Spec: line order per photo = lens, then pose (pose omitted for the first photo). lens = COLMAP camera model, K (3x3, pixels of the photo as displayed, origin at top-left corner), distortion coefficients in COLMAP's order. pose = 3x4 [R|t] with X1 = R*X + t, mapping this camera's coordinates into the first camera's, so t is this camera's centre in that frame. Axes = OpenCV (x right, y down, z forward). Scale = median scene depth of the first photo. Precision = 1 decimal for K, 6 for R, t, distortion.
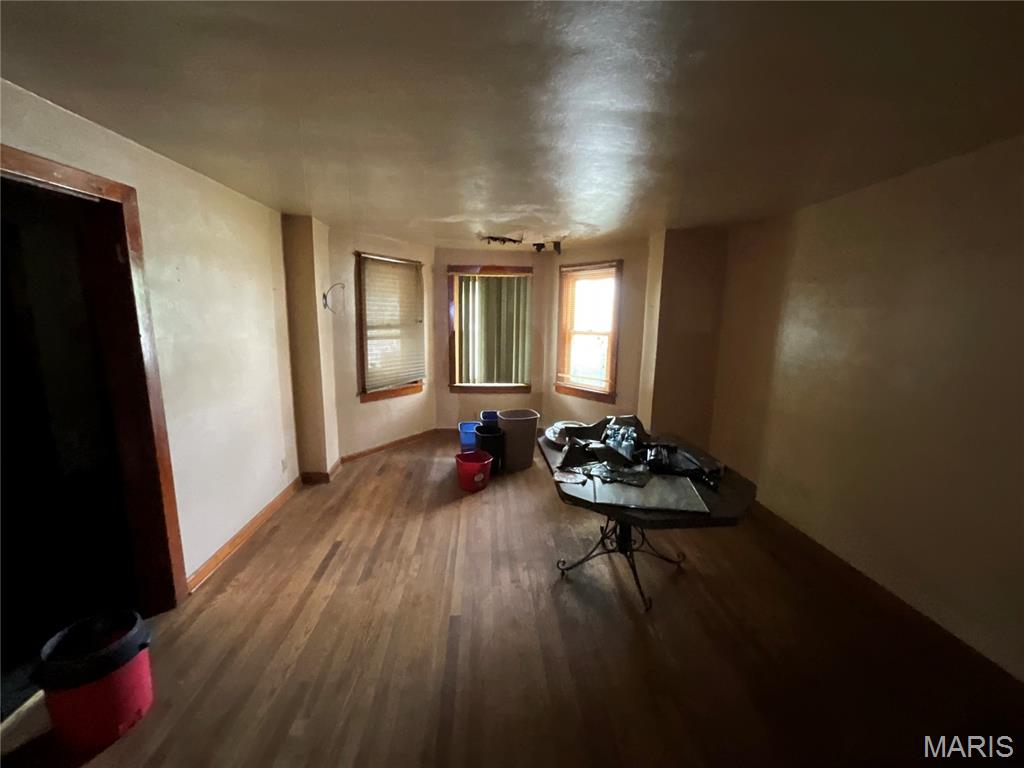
lens RADIAL K [[415.3, 0, 512.0], [0, 415.3, 384.0], [0, 0, 1]] dist [-0.003297, -0.000361]
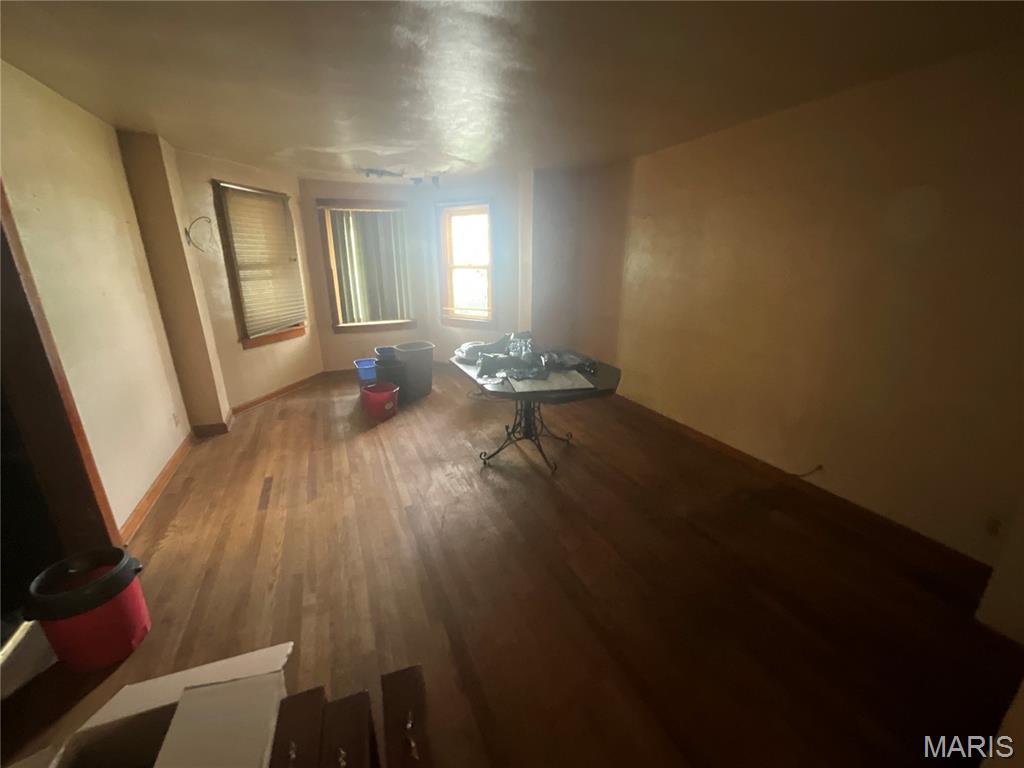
lens RADIAL K [[415.3, 0, 512.0], [0, 415.3, 384.0], [0, 0, 1]] dist [-0.003297, -0.000361]
pose [[0.940032, -0.120249, 0.319187, -0.116629], [0.075543, 0.985953, 0.148962, 0.032683], [-0.332616, -0.115916, 0.935911, -0.109703]]
